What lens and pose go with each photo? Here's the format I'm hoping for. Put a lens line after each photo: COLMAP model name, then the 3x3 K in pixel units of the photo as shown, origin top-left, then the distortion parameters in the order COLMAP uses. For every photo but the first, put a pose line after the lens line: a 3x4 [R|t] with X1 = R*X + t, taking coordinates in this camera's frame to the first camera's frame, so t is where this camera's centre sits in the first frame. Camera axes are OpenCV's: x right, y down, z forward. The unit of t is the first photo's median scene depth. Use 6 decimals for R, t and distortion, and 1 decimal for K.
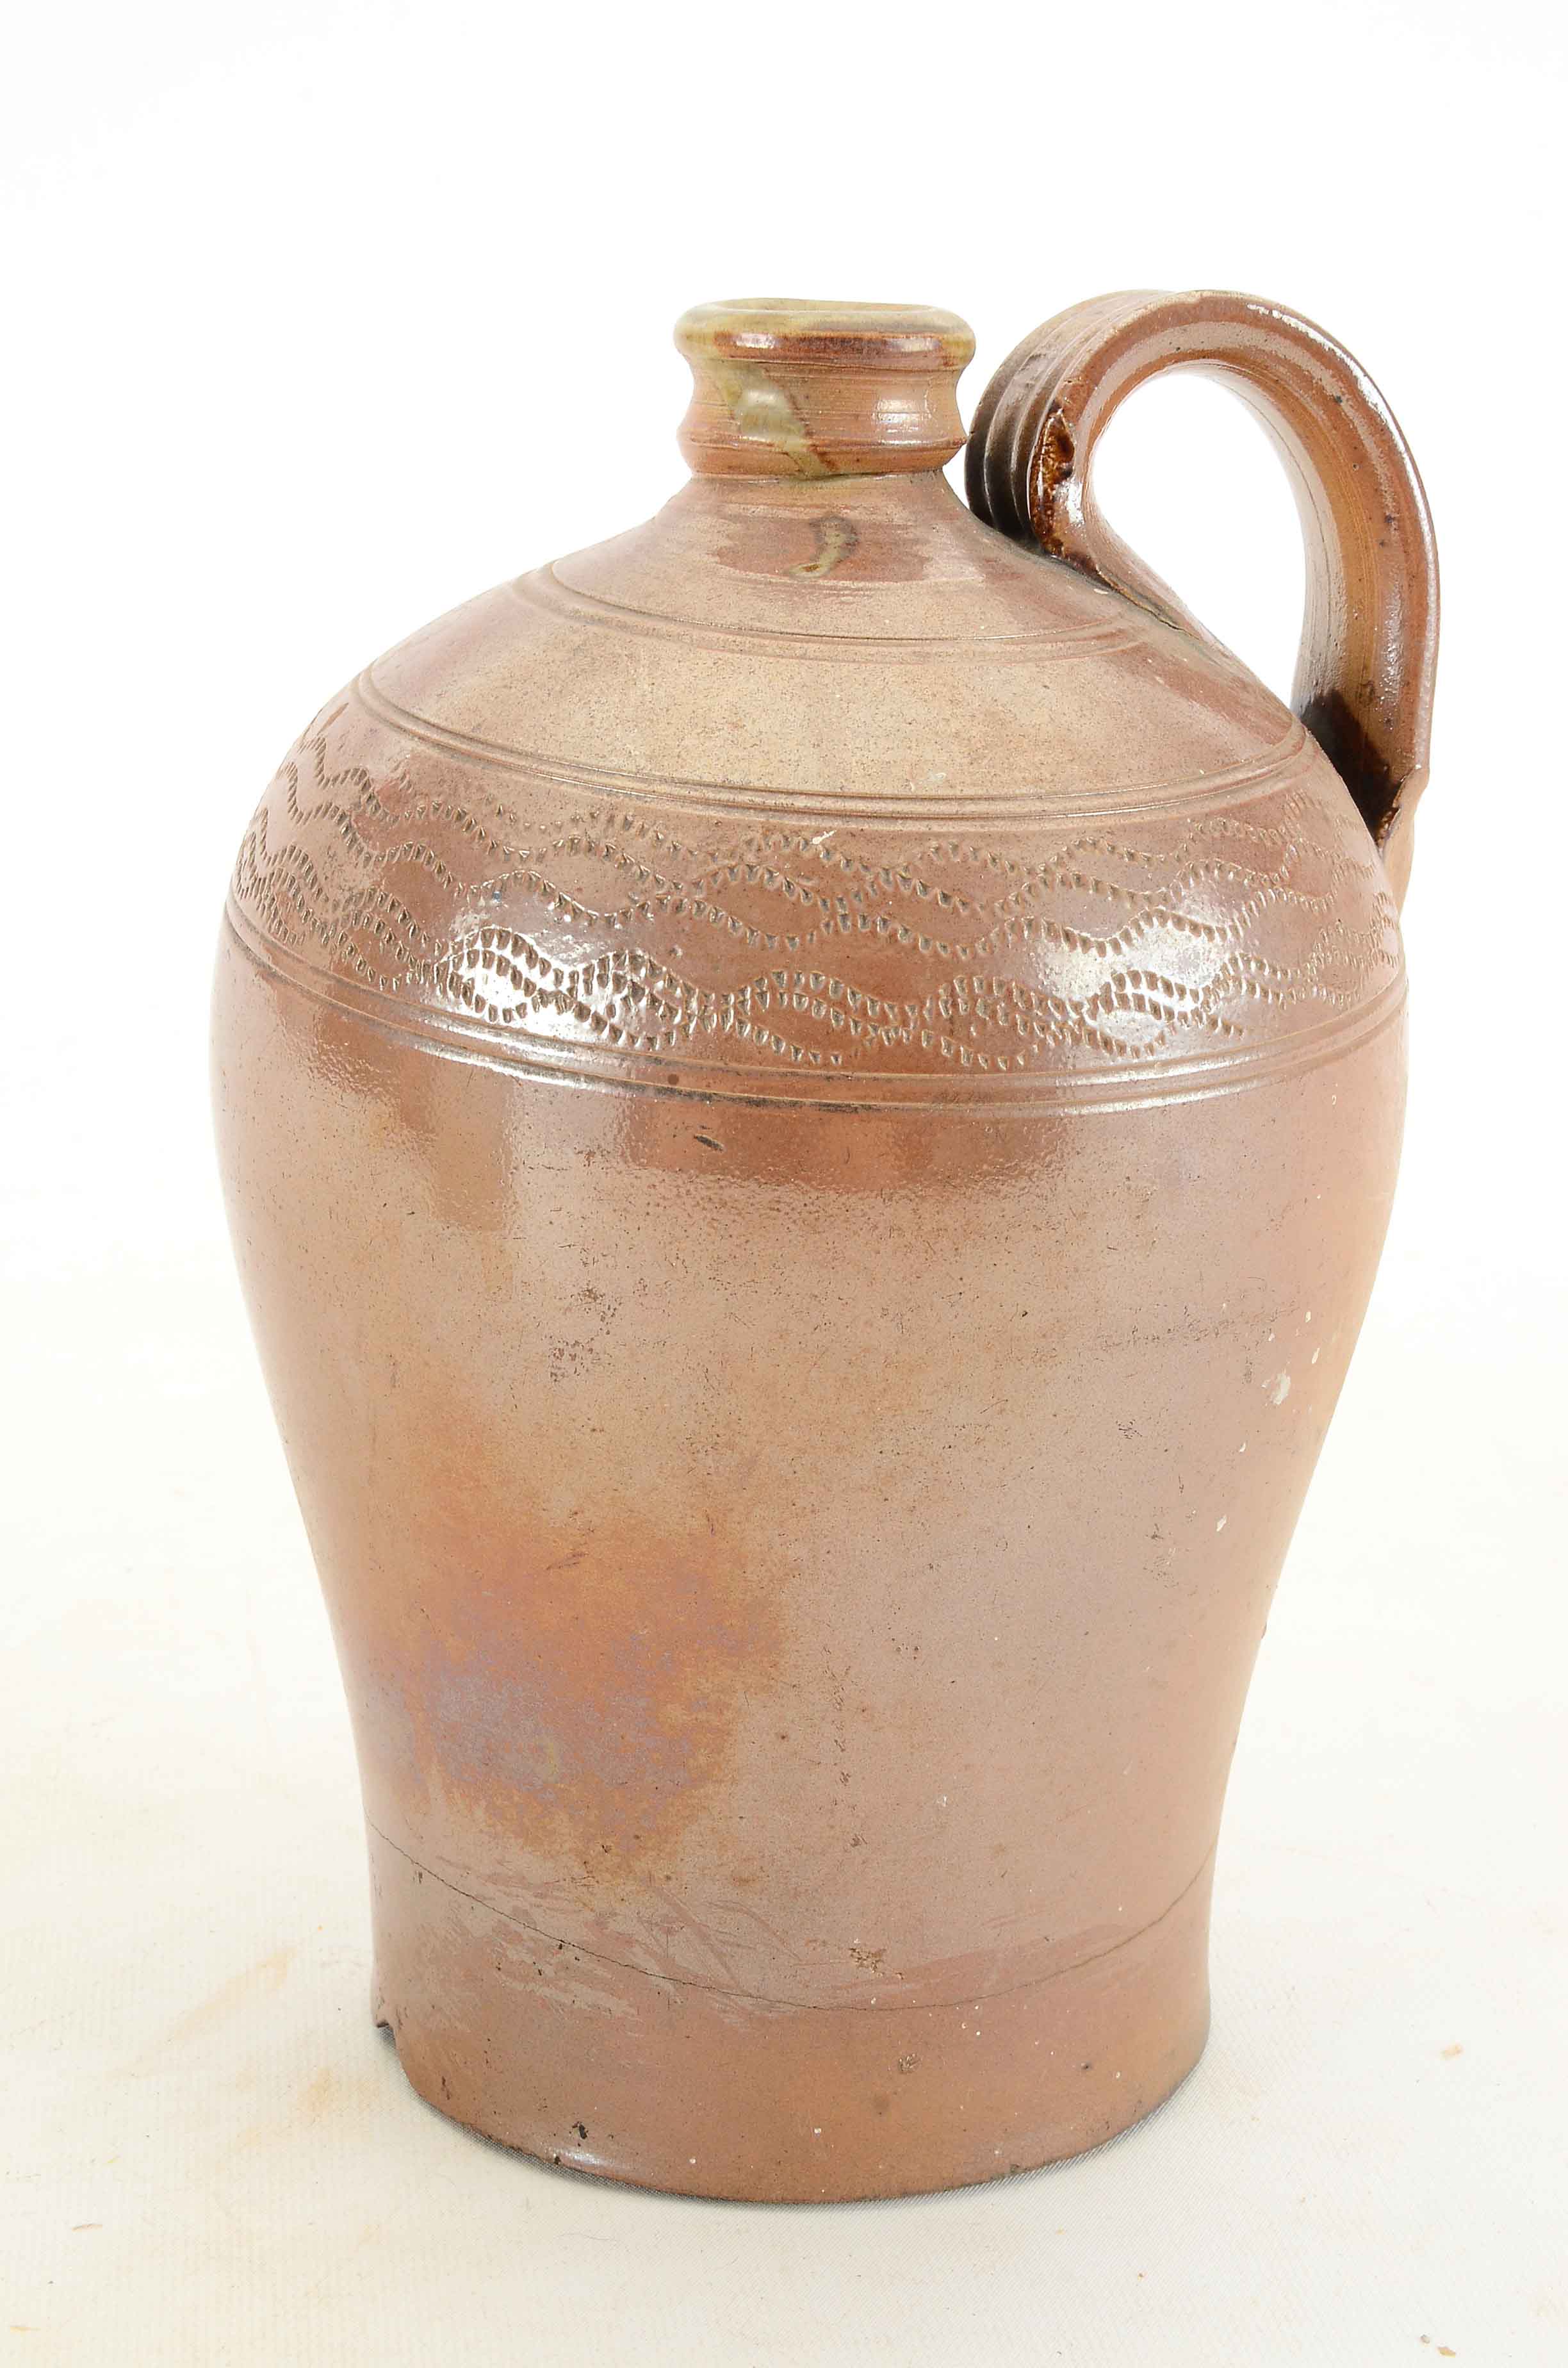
lens RADIAL K [[4121.2, 0, 804.1], [0, 4121.2, 1206.5], [0, 0, 1]] dist [0.192089, 0.000000]
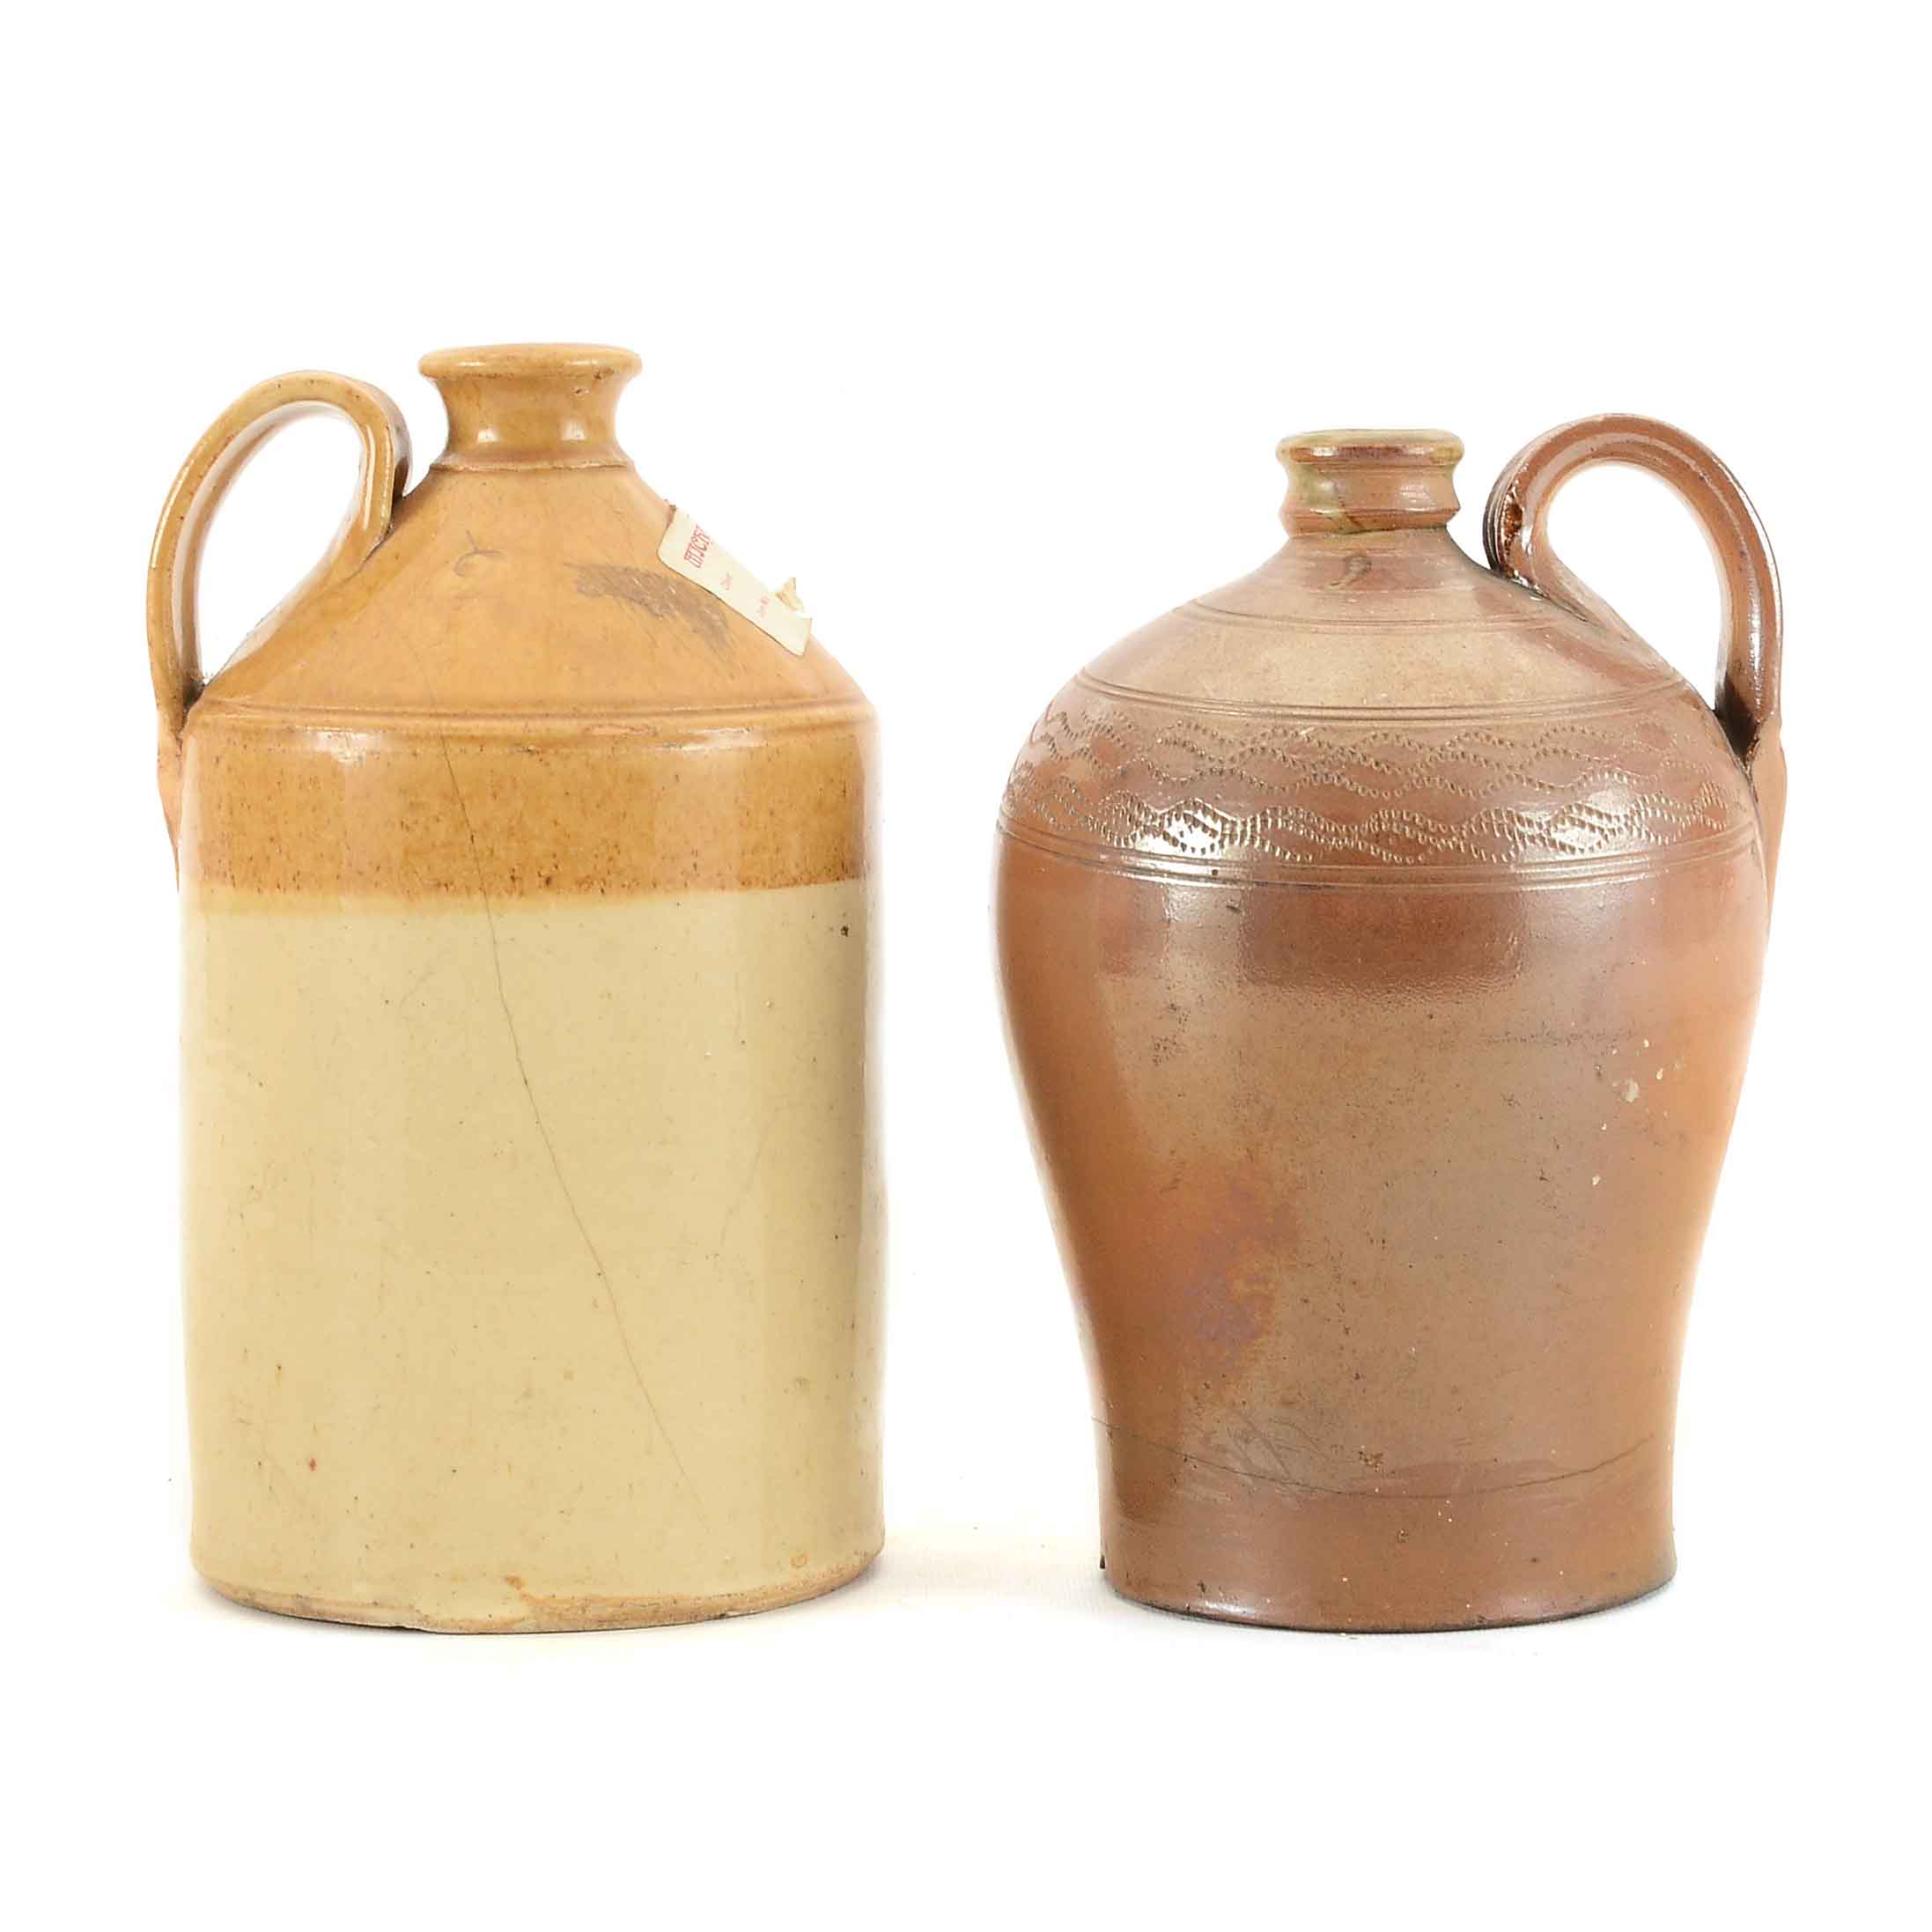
lens RADIAL K [[7131.4, 0, 967.5], [0, 7131.4, 963.3], [0, 0, 1]] dist [0.535843, 0.000000]
pose [[0.966675, -0.012788, -0.255687, 0.592559], [-0.028649, 0.987074, -0.157681, 0.450978], [0.254398, 0.159752, 0.953814, -1.735077]]
